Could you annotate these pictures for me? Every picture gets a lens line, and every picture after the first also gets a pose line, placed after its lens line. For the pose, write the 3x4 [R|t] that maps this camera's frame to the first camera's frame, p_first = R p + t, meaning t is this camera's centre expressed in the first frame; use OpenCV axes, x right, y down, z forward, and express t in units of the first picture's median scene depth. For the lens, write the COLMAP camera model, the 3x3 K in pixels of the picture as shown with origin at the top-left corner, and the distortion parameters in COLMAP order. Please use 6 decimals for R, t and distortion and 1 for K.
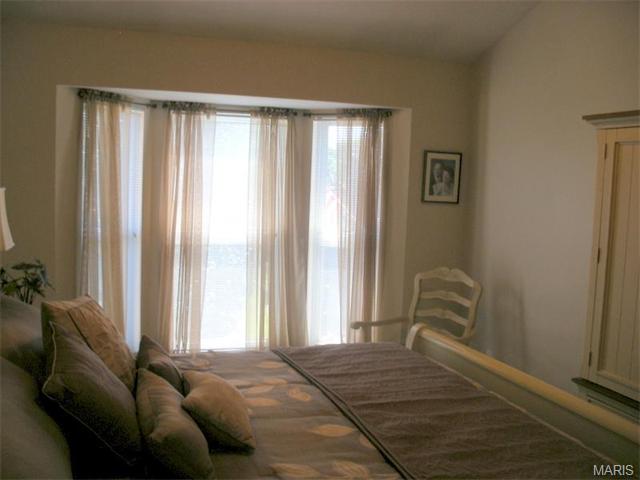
lens RADIAL K [[683.3, 0, 320.0], [0, 683.3, 240.0], [0, 0, 1]] dist [-0.209558, 0.281695]
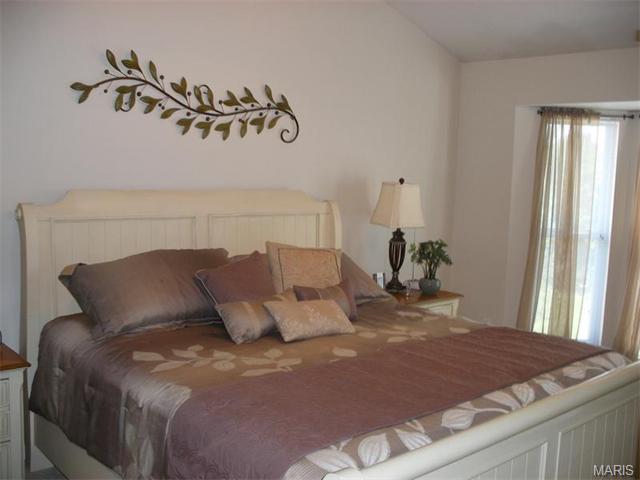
lens RADIAL K [[683.3, 0, 320.0], [0, 683.3, 240.0], [0, 0, 1]] dist [-0.209558, 0.281695]
pose [[0.381390, 0.072493, -0.921567, 0.573766], [-0.105293, 0.993839, 0.034603, 0.008085], [0.918398, 0.083837, 0.386673, 0.188012]]
